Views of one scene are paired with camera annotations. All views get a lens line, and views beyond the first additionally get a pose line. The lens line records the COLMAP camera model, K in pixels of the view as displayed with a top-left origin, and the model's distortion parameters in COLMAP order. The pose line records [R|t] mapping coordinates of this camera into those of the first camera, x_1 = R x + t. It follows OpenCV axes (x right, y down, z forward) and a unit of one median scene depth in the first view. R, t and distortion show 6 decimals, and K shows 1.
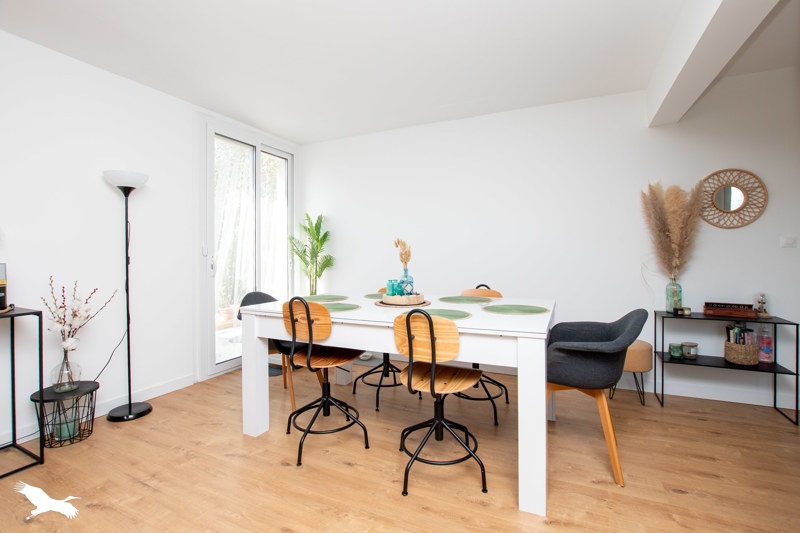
lens RADIAL K [[346.9, 0, 402.0], [0, 346.9, 258.6], [0, 0, 1]] dist [0.000715, 0.000221]
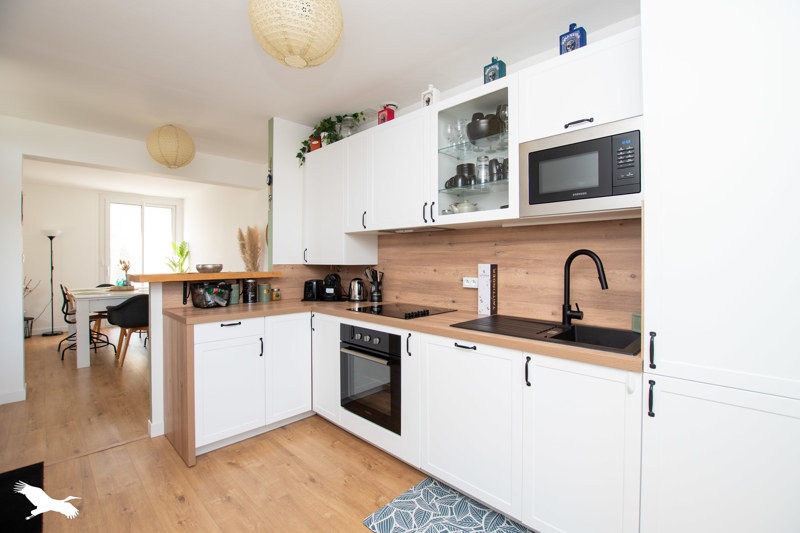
lens RADIAL K [[362.1, 0, 400.0], [0, 362.1, 266.5], [0, 0, 1]] dist [-0.000423, -0.000040]
pose [[0.946873, 0.010123, -0.321449, 0.197259], [-0.008543, 0.999944, 0.006324, -0.003379], [0.321495, -0.003242, 0.946906, -0.049260]]
